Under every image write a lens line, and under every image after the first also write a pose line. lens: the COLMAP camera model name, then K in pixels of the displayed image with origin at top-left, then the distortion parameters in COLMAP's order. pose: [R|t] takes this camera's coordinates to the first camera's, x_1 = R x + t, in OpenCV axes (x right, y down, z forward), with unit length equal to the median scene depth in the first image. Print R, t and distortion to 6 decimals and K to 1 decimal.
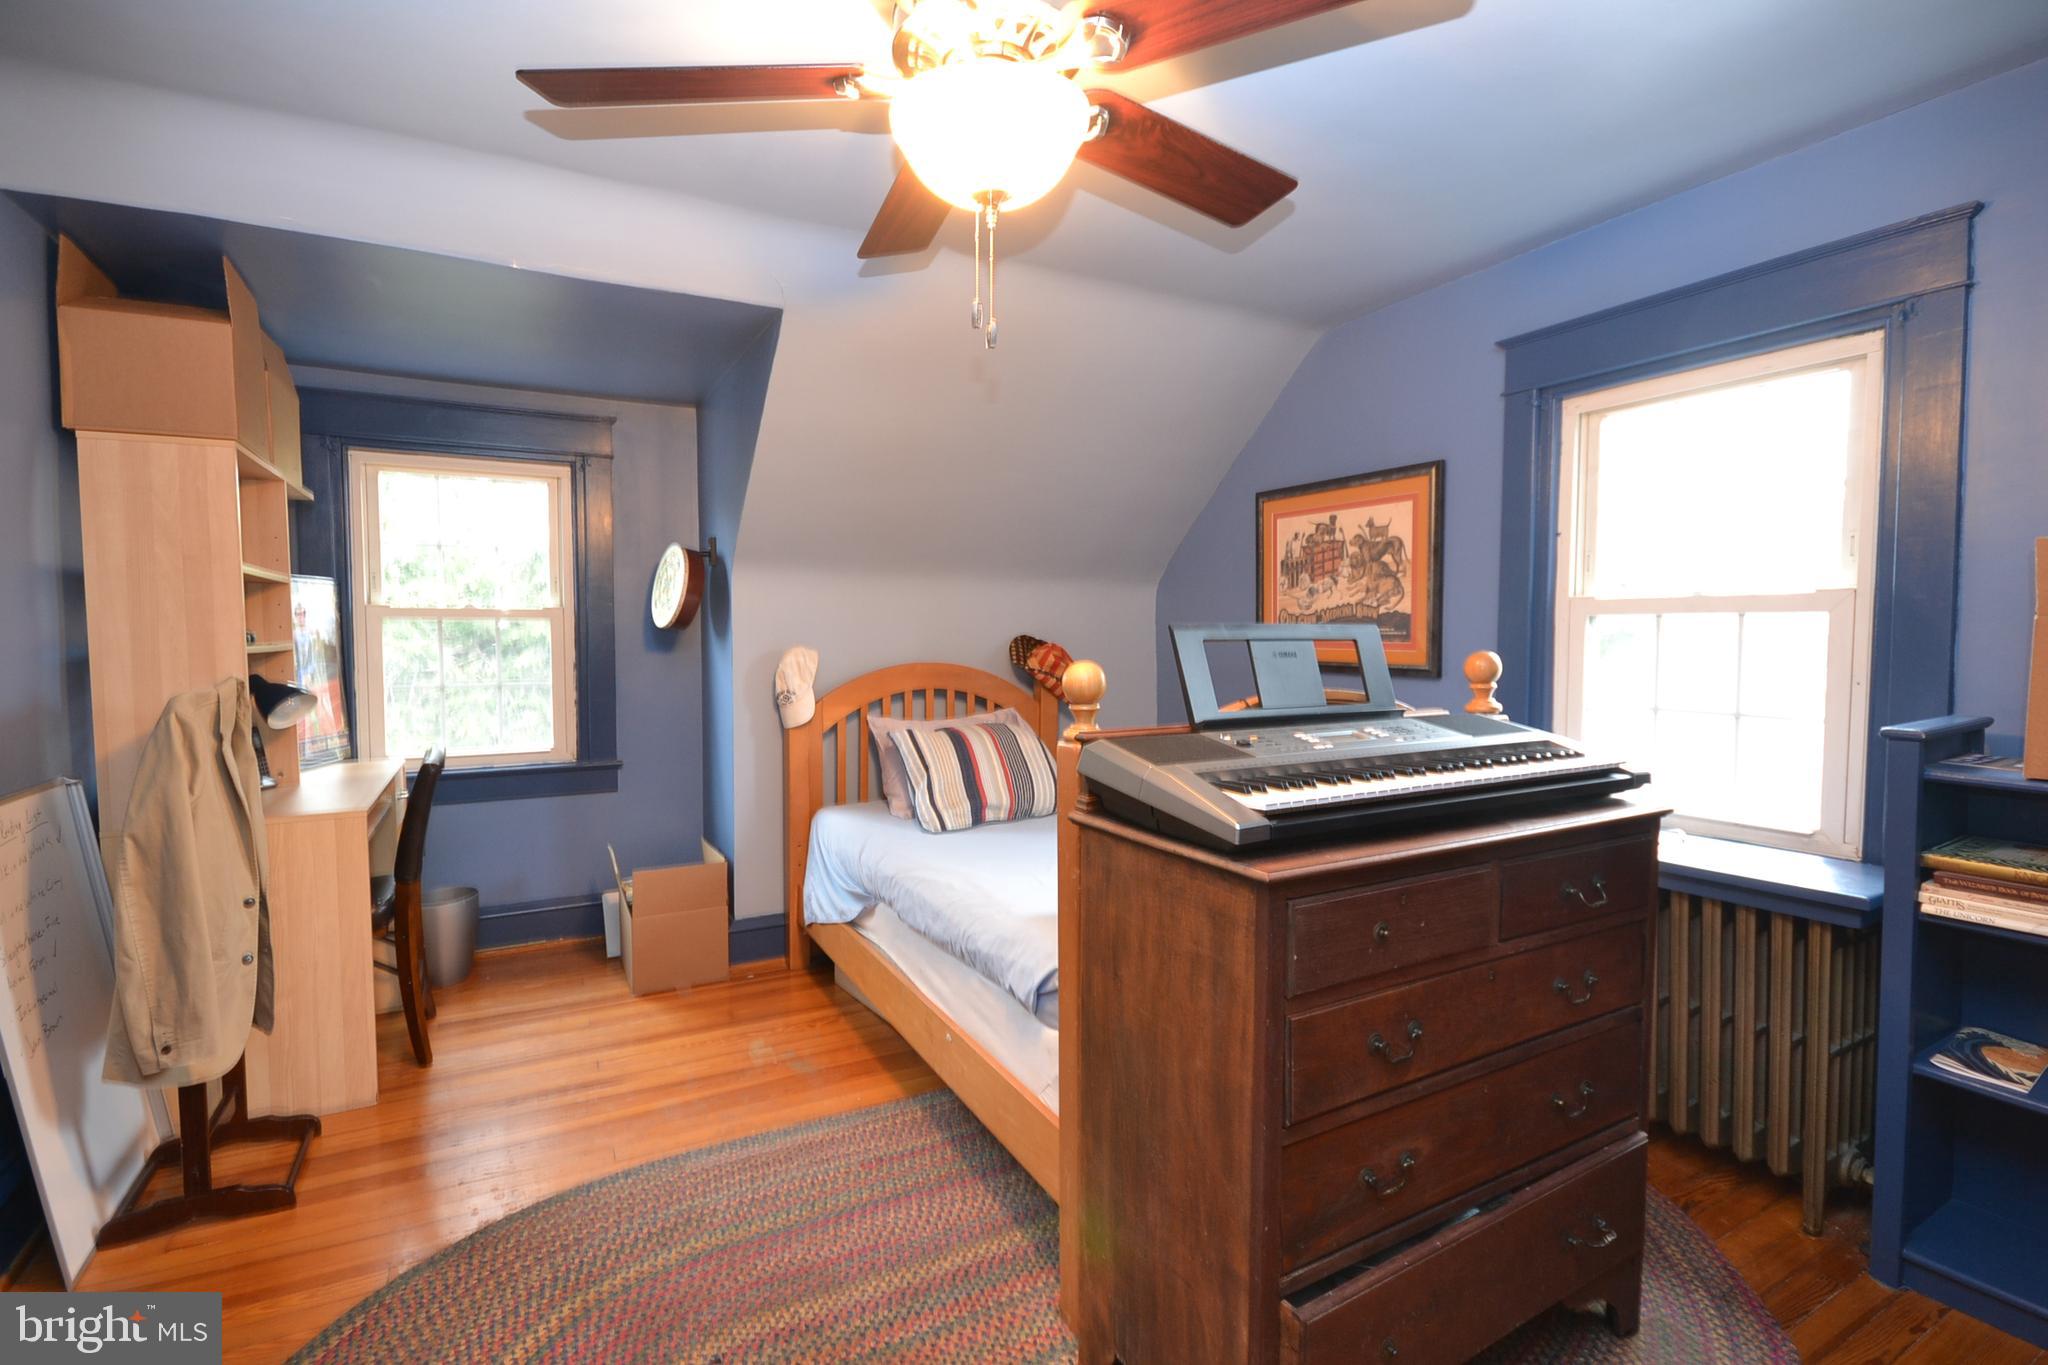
lens RADIAL K [[949.4, 0, 1019.8], [0, 949.4, 675.0], [0, 0, 1]] dist [0.011924, -0.007547]
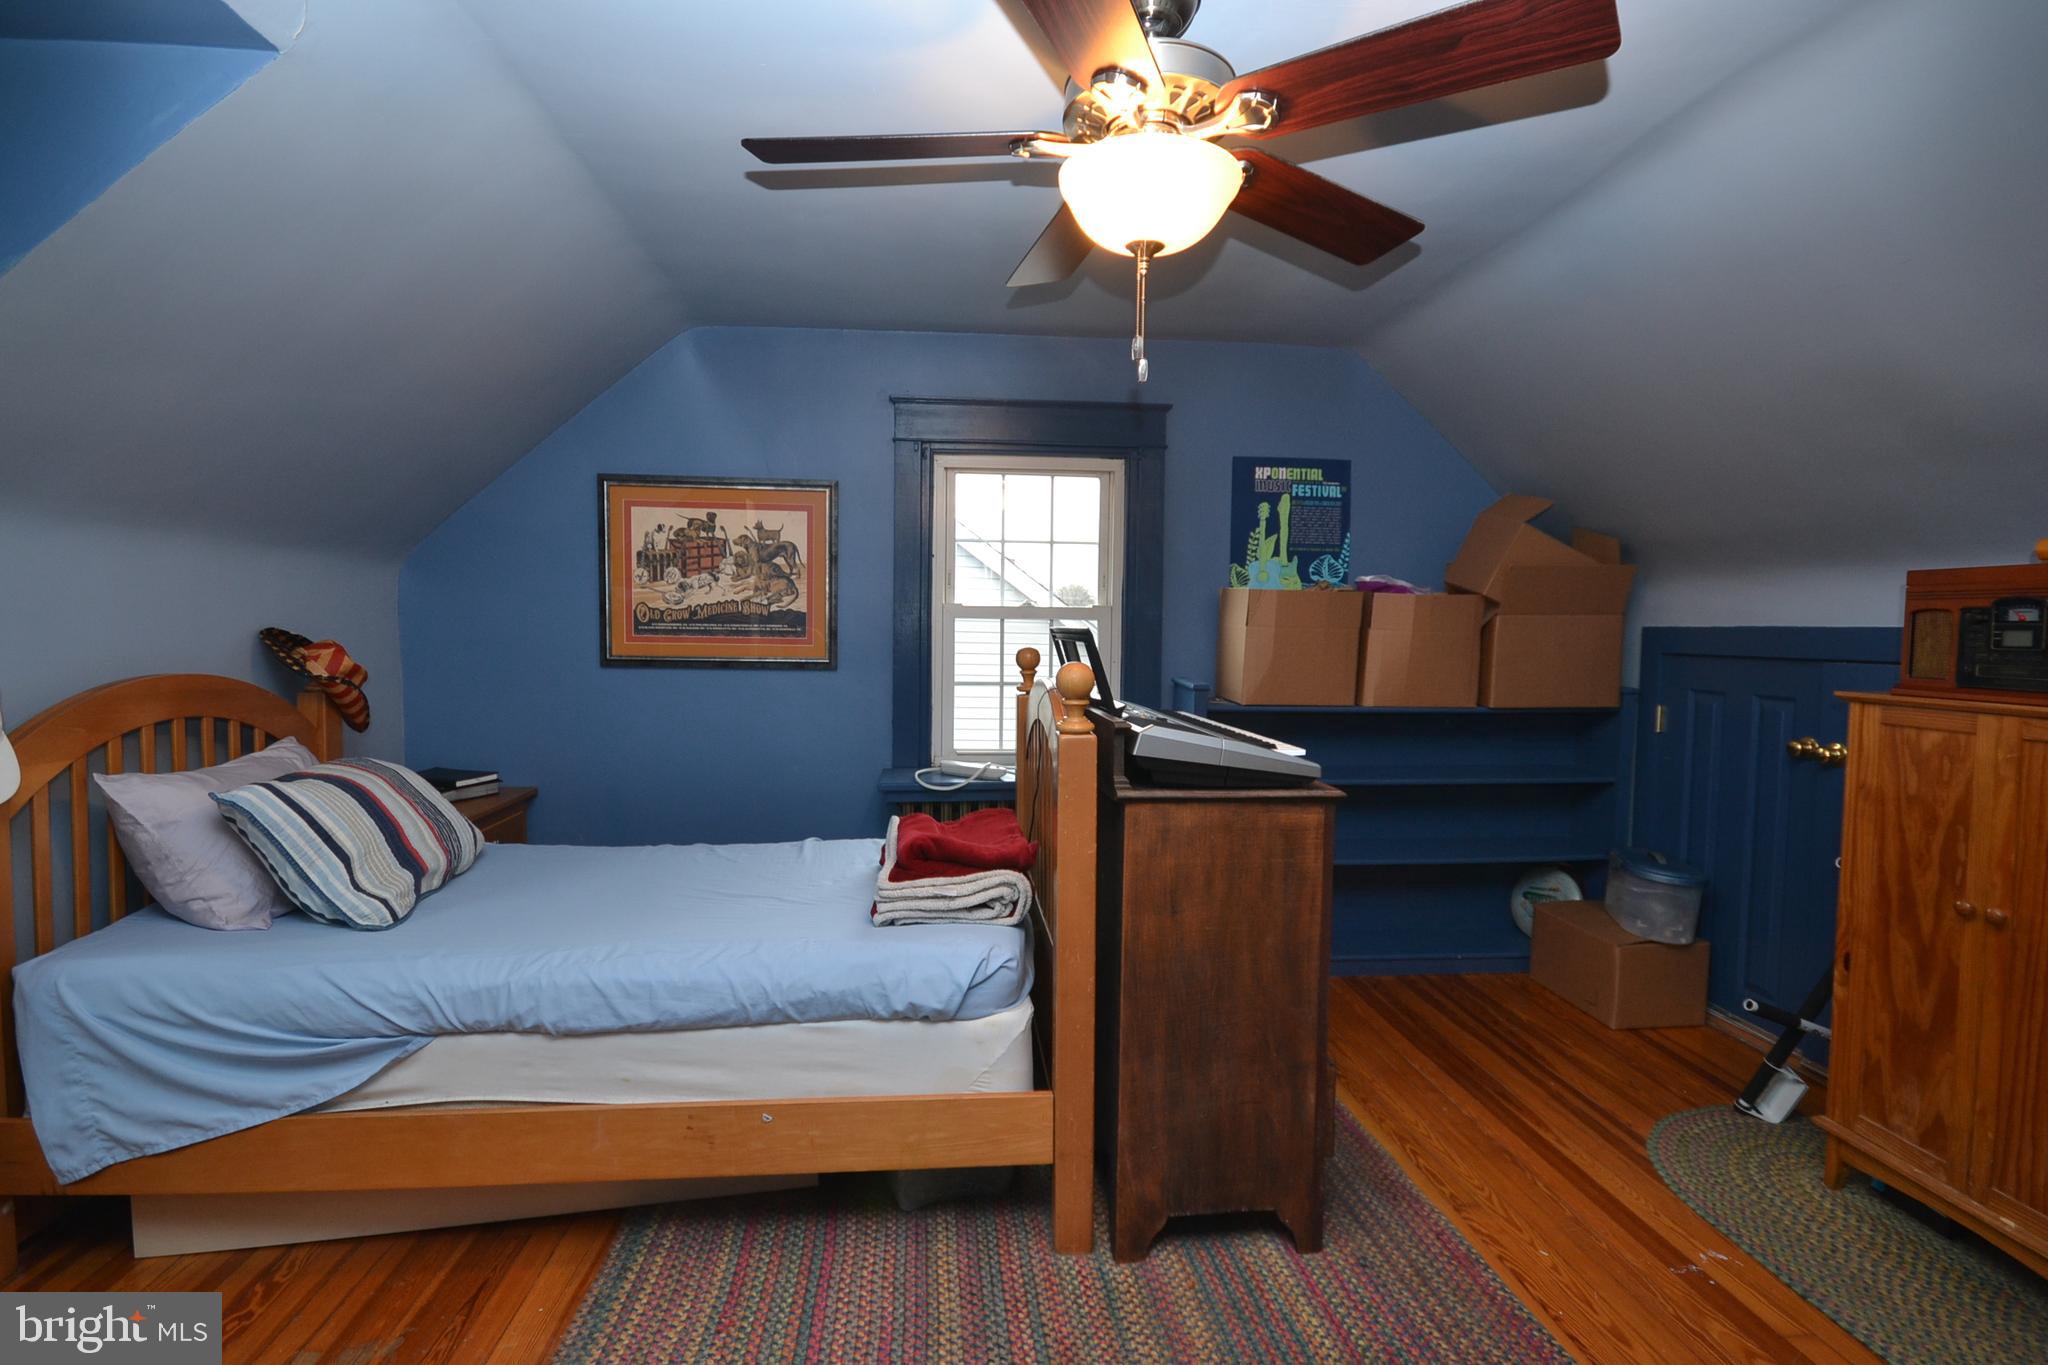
lens RADIAL K [[949.4, 0, 1021.5], [0, 949.4, 678.9], [0, 0, 1]] dist [0.011924, -0.007547]
pose [[0.389253, -0.046644, 0.919949, -0.501550], [0.031113, 0.998813, 0.037478, -0.019407], [-0.920605, 0.014034, 0.390242, 0.313711]]
